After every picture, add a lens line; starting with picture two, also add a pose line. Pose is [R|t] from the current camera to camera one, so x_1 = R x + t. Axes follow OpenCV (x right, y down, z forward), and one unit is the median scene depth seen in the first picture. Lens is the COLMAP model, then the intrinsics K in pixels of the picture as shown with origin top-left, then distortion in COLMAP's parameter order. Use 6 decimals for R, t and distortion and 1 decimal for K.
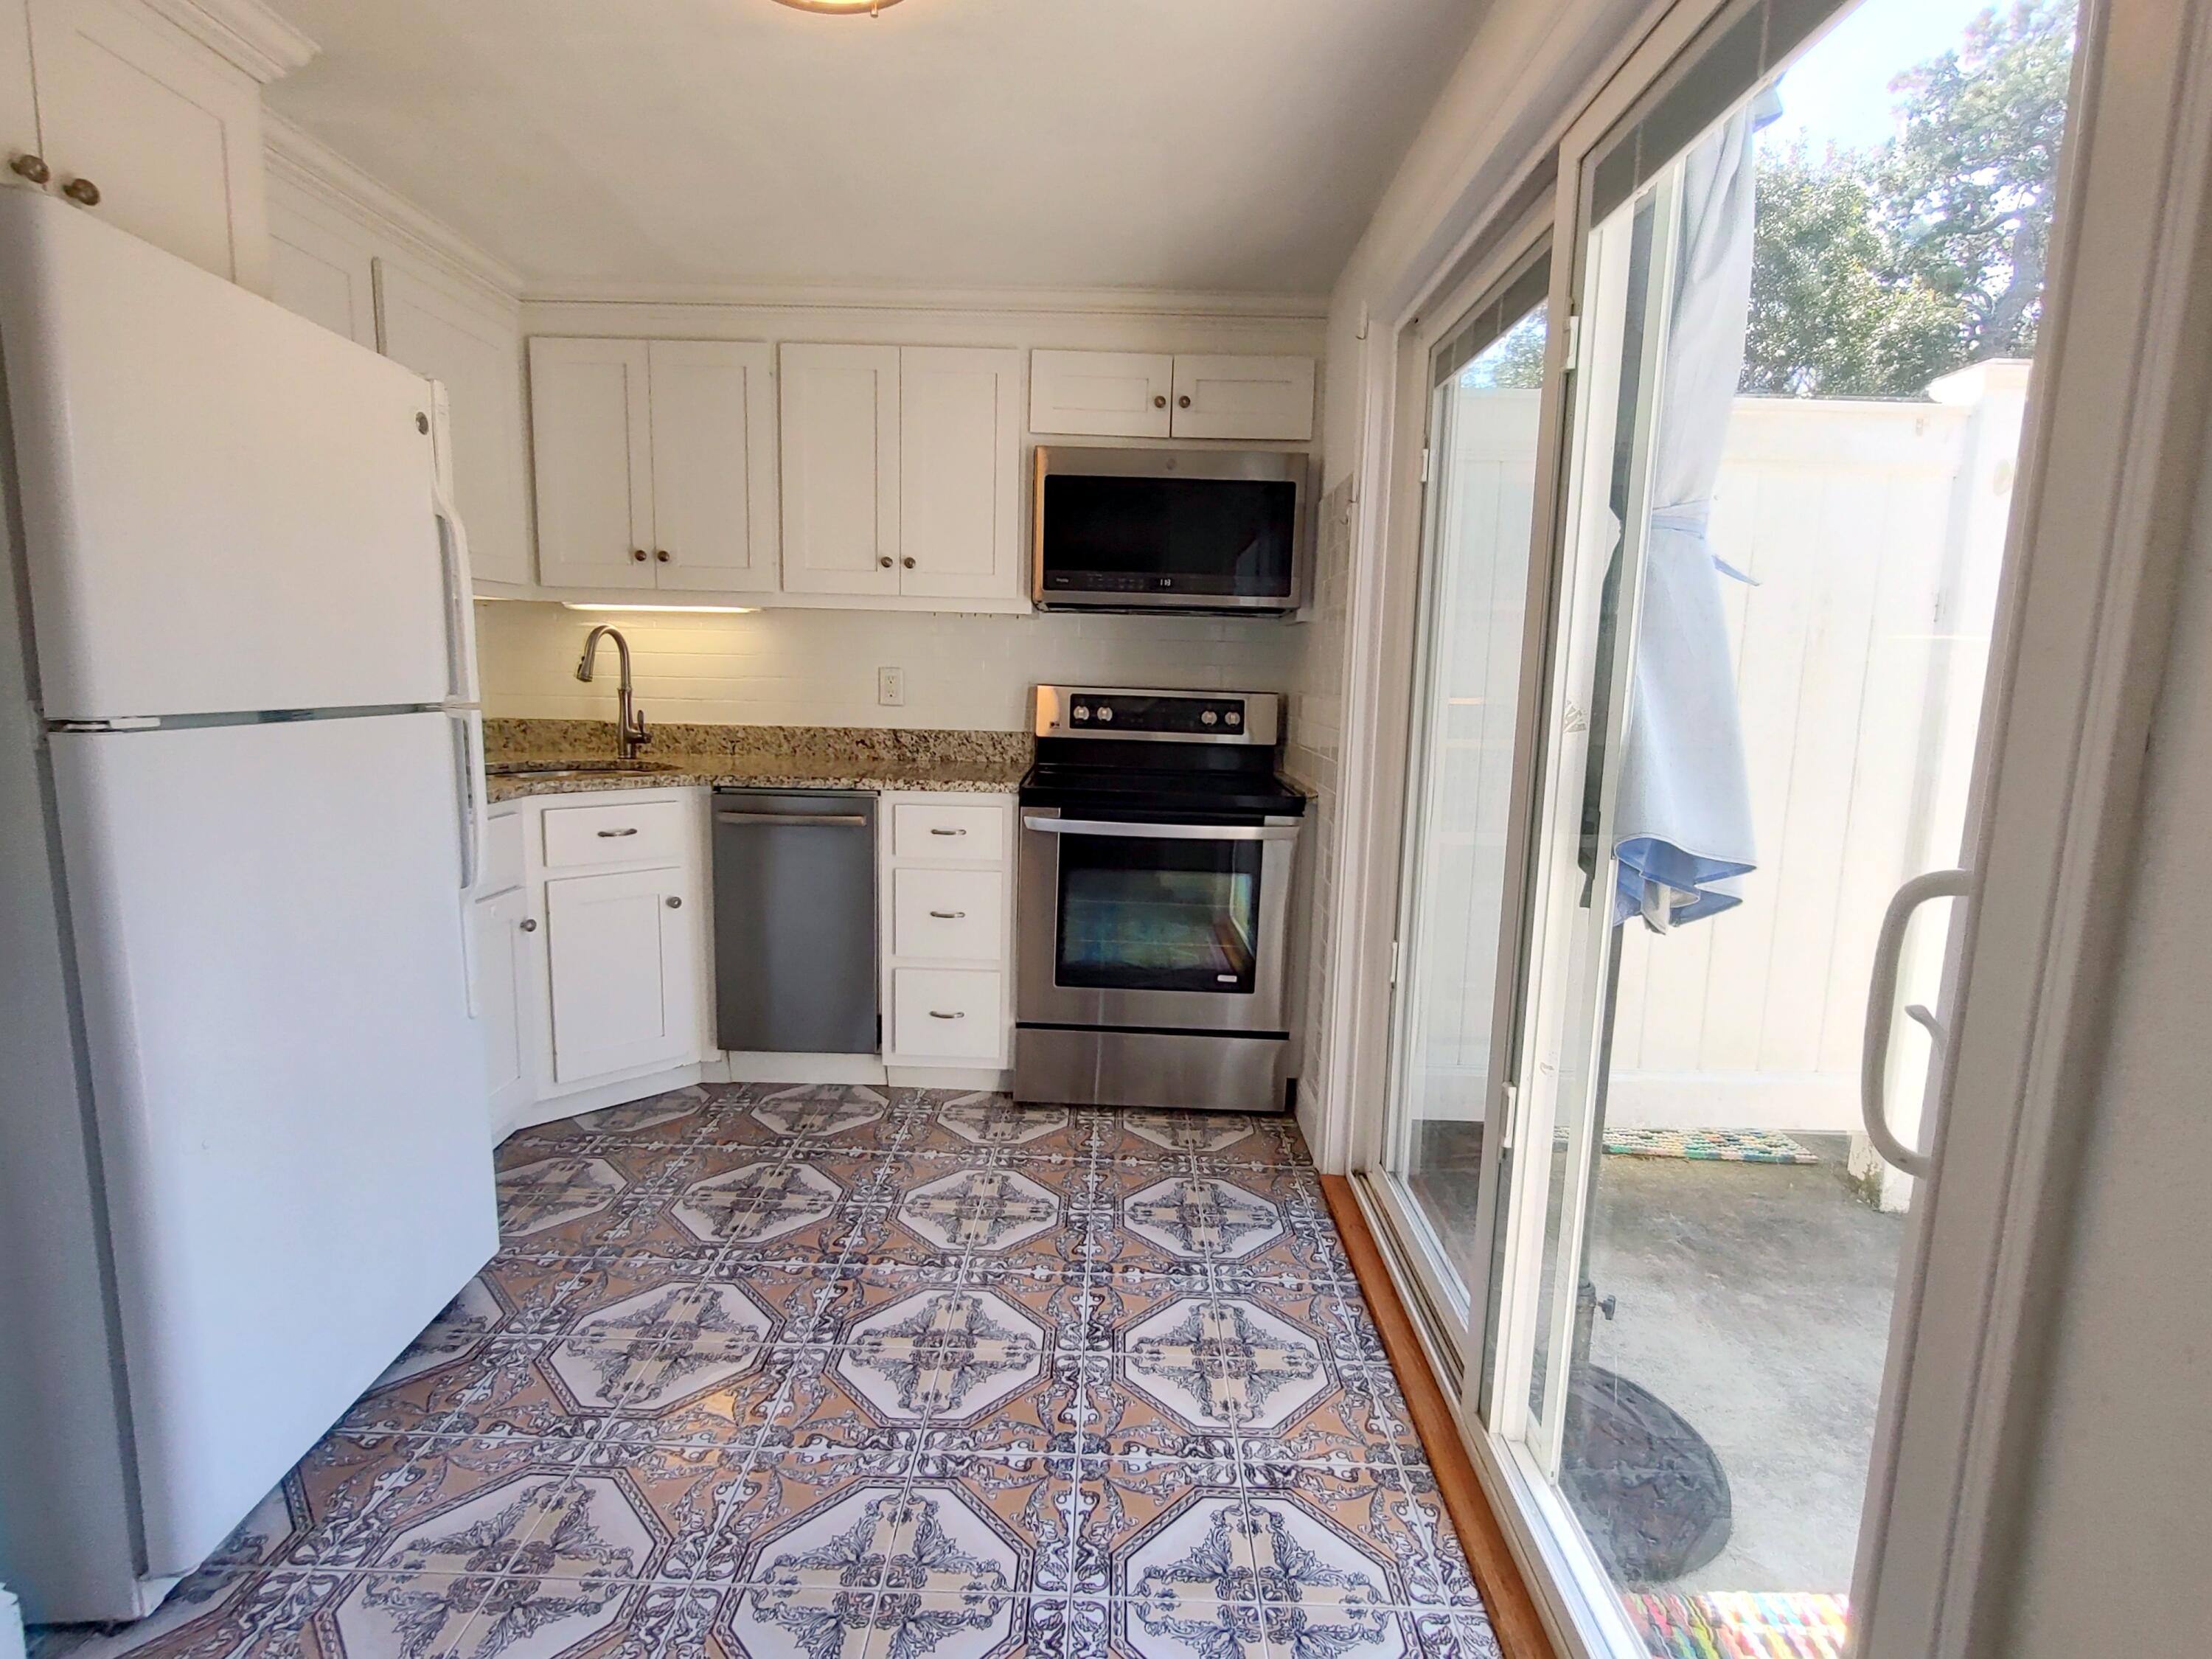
lens RADIAL K [[1026.3, 0, 1109.3], [0, 1026.3, 822.8], [0, 0, 1]] dist [-0.009190, -0.000211]
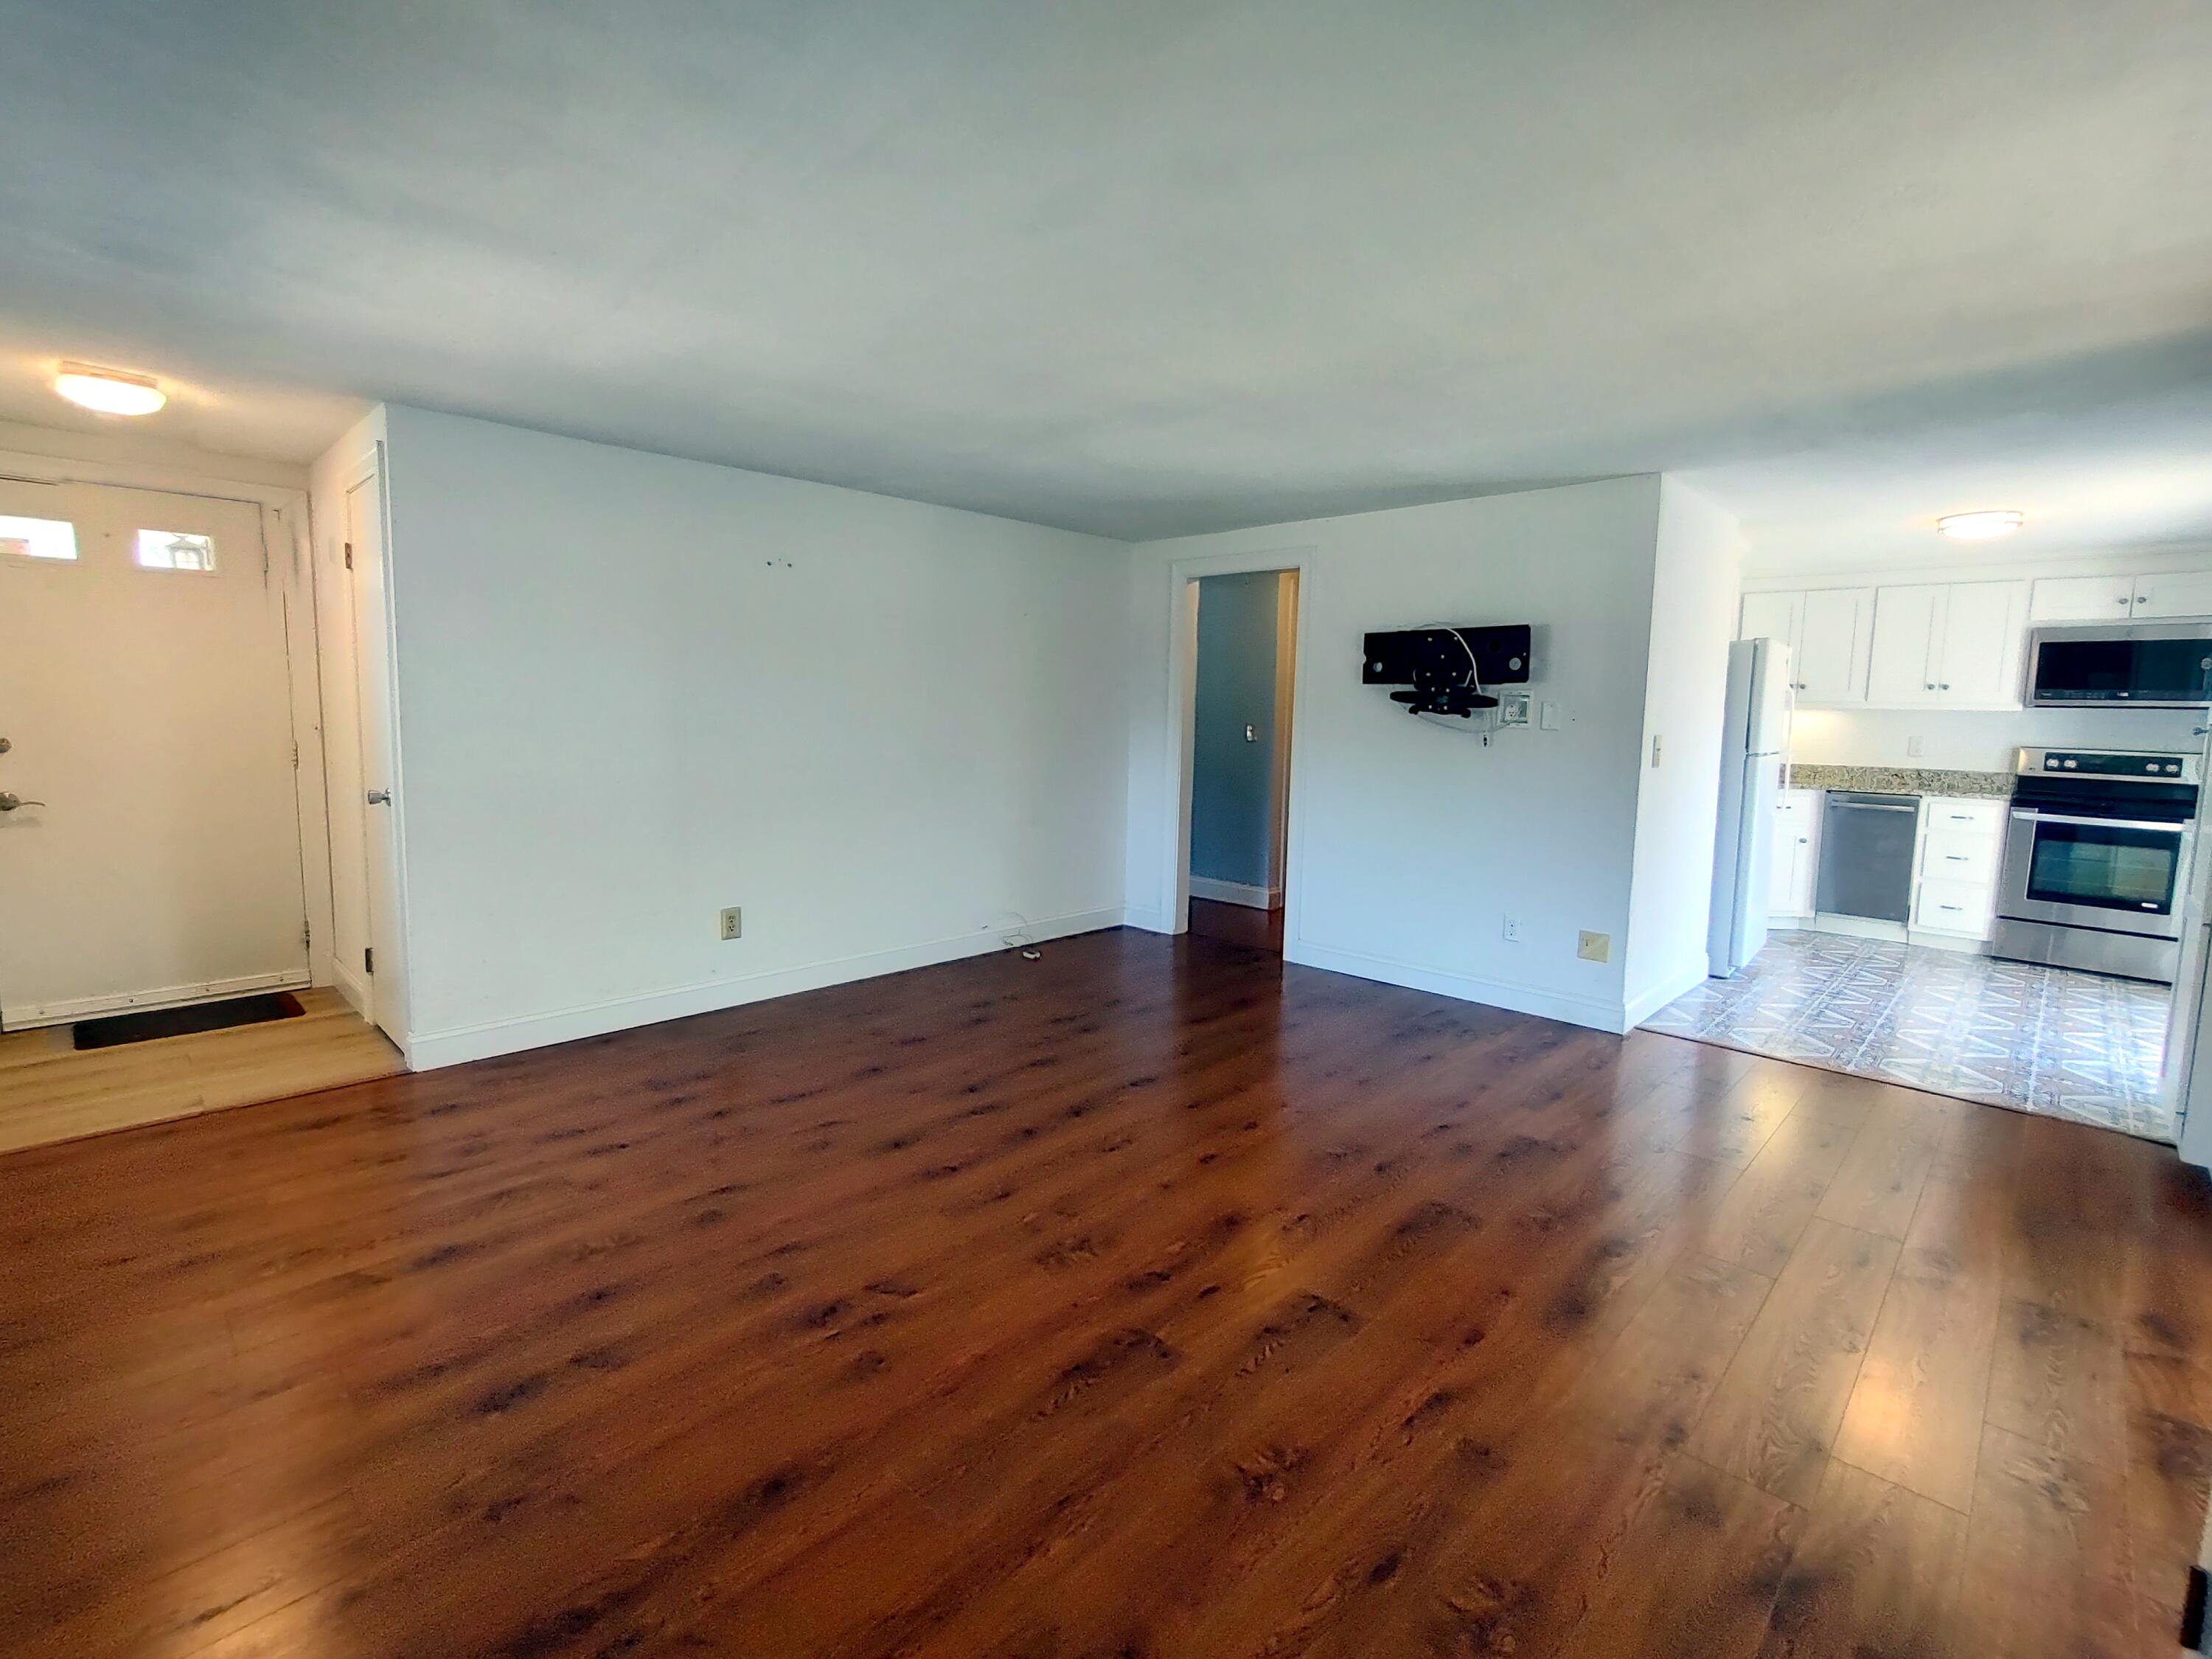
lens RADIAL K [[1010.4, 0, 1105.6], [0, 1010.4, 810.6], [0, 0, 1]] dist [-0.003488, -0.000904]
pose [[0.726385, 0.057695, -0.684862, -0.021849], [-0.099596, 0.994788, -0.021831, 0.200660], [0.680033, 0.084067, 0.728346, -1.571251]]
